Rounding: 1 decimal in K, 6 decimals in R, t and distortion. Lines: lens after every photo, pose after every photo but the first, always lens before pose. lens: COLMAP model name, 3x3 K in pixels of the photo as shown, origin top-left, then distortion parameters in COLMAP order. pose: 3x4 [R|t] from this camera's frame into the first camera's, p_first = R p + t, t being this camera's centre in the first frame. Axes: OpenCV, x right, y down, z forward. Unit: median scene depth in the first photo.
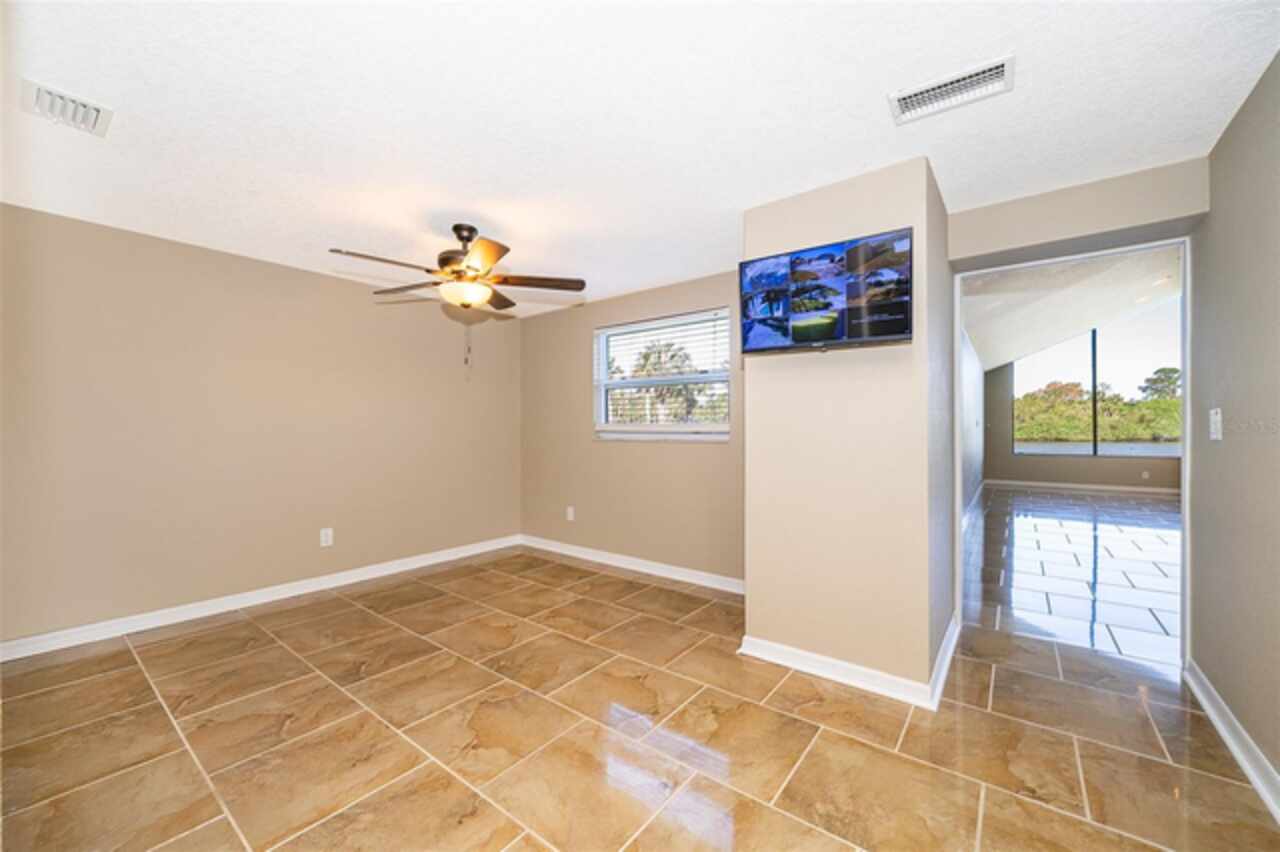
lens RADIAL K [[497.6, 0, 639.3], [0, 497.6, 434.0], [0, 0, 1]] dist [-0.003955, 0.000285]
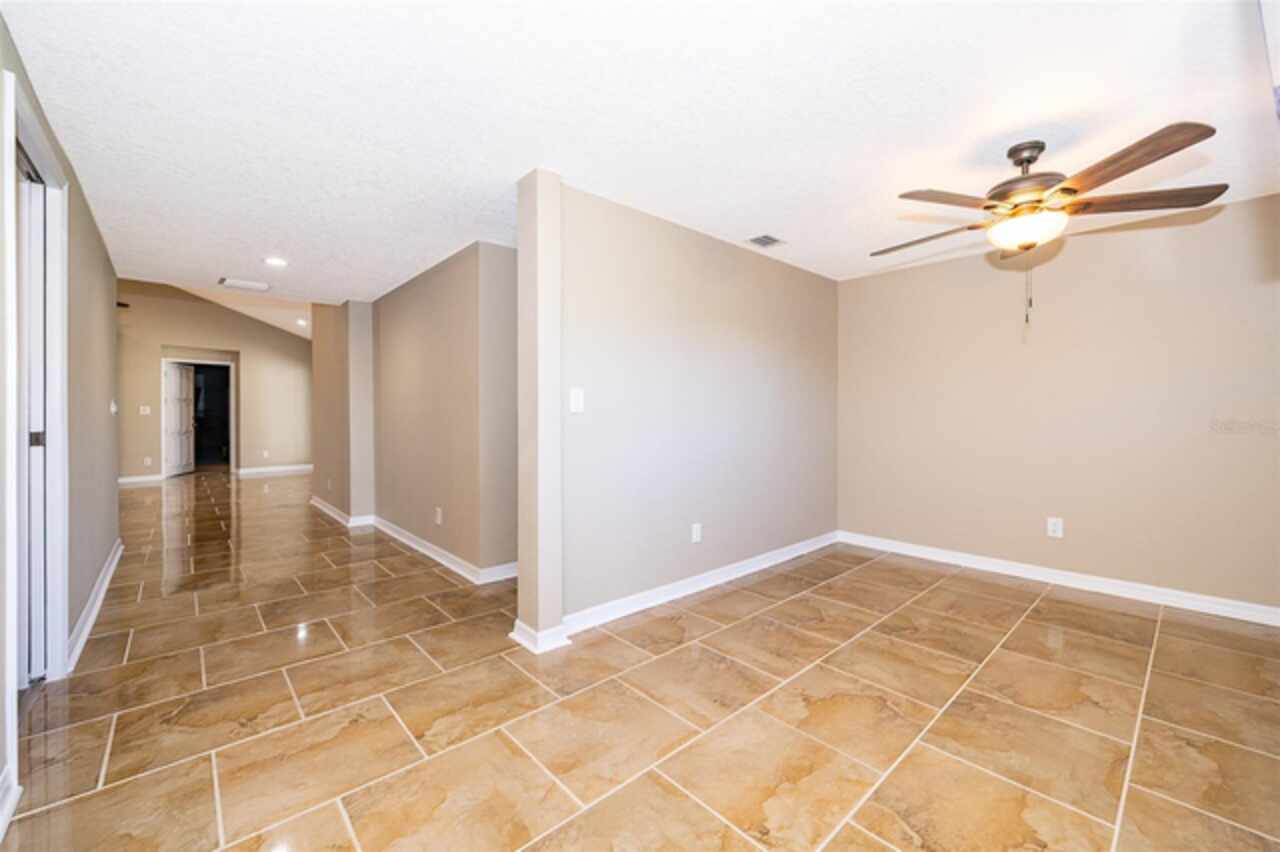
lens RADIAL K [[497.6, 0, 635.5], [0, 497.6, 416.3], [0, 0, 1]] dist [-0.003955, 0.000285]
pose [[-0.164417, 0.011214, -0.986327, 0.541529], [-0.009308, 0.999873, 0.012919, 0.001766], [0.986347, 0.011304, -0.164292, 0.551512]]
